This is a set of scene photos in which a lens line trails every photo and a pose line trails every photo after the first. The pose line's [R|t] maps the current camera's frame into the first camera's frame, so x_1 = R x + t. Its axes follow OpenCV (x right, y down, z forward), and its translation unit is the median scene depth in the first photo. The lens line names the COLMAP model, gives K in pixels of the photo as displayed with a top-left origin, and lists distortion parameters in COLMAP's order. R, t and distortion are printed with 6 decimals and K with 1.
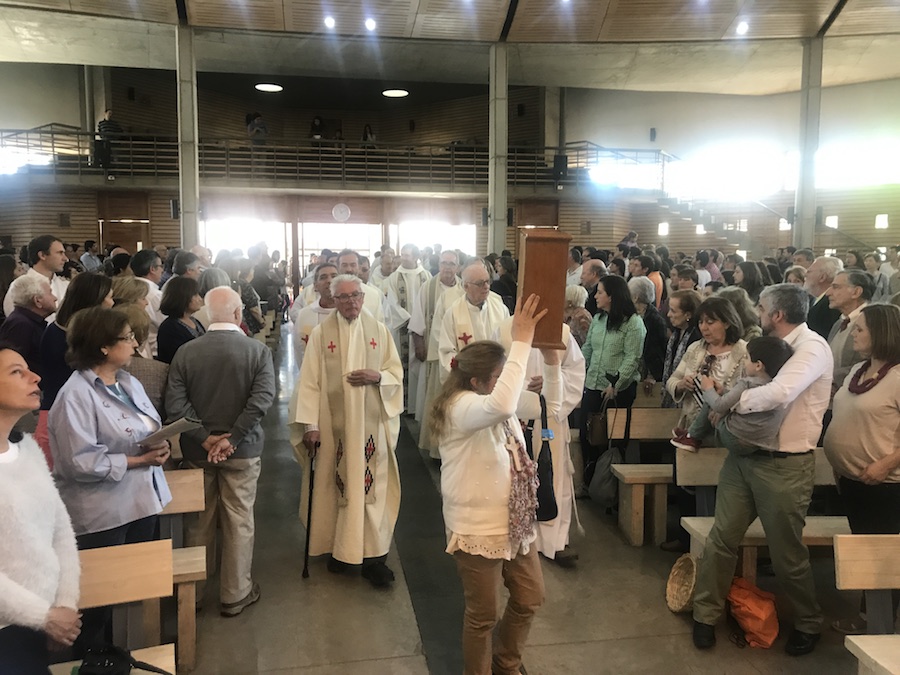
lens RADIAL K [[753.1, 0, 436.7], [0, 753.1, 337.4], [0, 0, 1]] dist [0.004853, 0.001819]
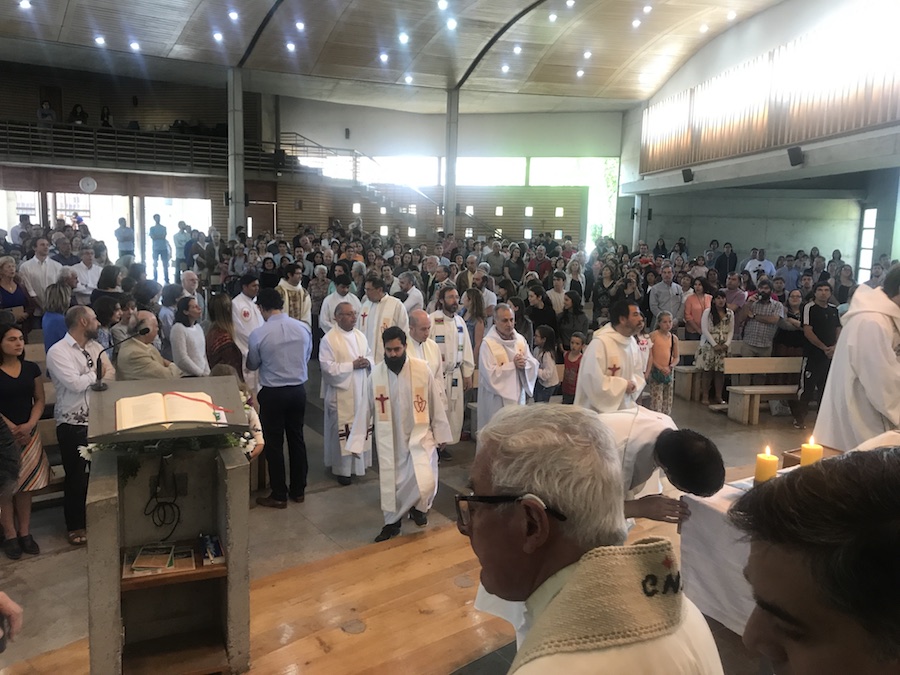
lens RADIAL K [[752.7, 0, 430.0], [0, 752.7, 336.6], [0, 0, 1]] dist [0.007302, -0.004754]
pose [[0.922250, -0.031513, 0.385308, -0.113873], [0.008540, 0.998090, 0.061189, -0.000625], [-0.386500, -0.053141, 0.920757, -0.326311]]
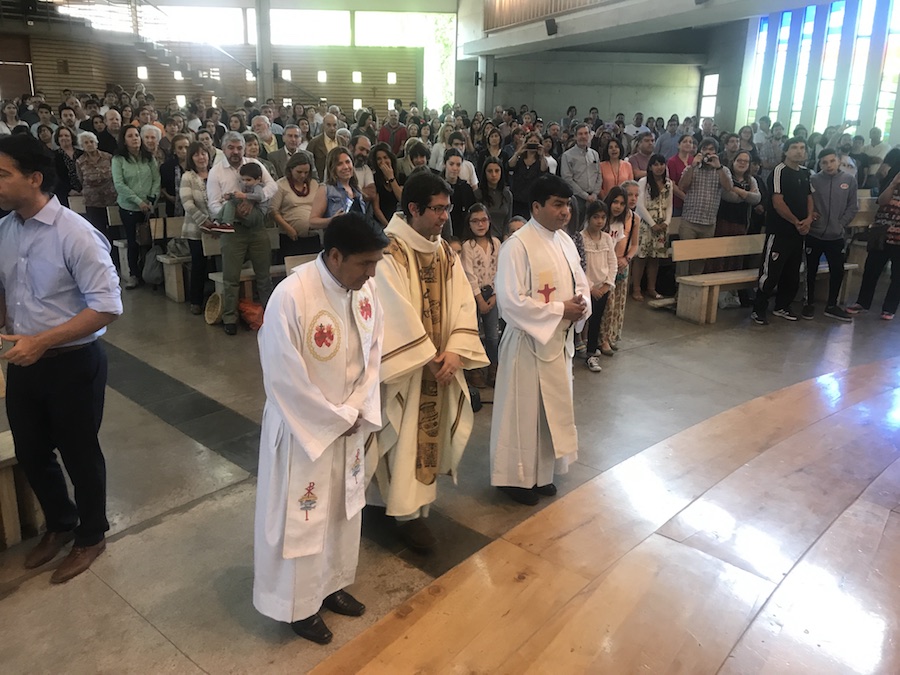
lens RADIAL K [[747.3, 0, 450.0], [0, 747.3, 337.5], [0, 0, 1]] dist [0.001707, 0.005342]
pose [[0.779961, -0.162771, 0.604291, -0.071927], [0.035086, 0.975439, 0.217457, 0.006780], [-0.624844, -0.148406, 0.766515, -0.160755]]
